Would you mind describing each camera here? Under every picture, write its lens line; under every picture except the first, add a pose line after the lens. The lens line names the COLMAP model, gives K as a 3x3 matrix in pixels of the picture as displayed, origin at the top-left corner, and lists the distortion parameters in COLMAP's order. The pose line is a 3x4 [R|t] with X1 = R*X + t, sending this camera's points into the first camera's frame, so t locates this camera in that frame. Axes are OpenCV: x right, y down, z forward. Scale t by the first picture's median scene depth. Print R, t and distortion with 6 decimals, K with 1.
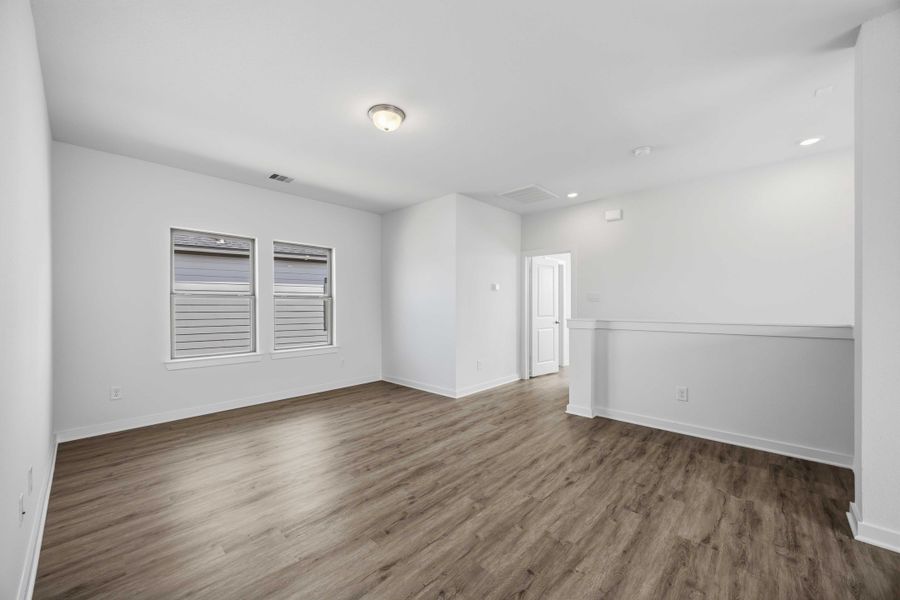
lens RADIAL K [[343.4, 0, 447.4], [0, 343.4, 302.3], [0, 0, 1]] dist [-0.002090, 0.000087]
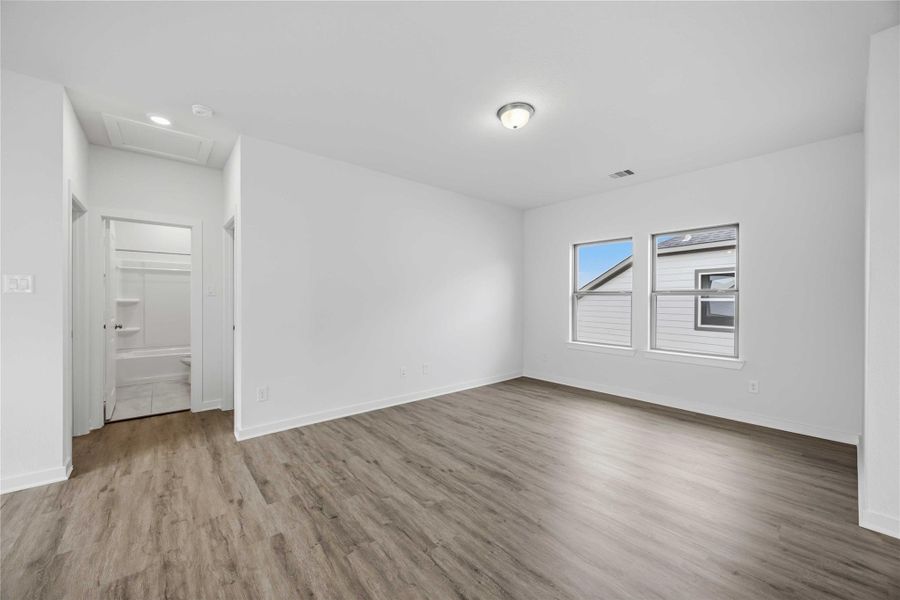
lens RADIAL K [[343.4, 0, 447.4], [0, 343.4, 302.3], [0, 0, 1]] dist [-0.002090, 0.000087]
pose [[-0.119064, 0.005596, -0.992871, 0.998565], [0.005099, 0.999974, 0.005025, 0.002430], [0.992873, -0.004464, -0.119090, 1.092973]]
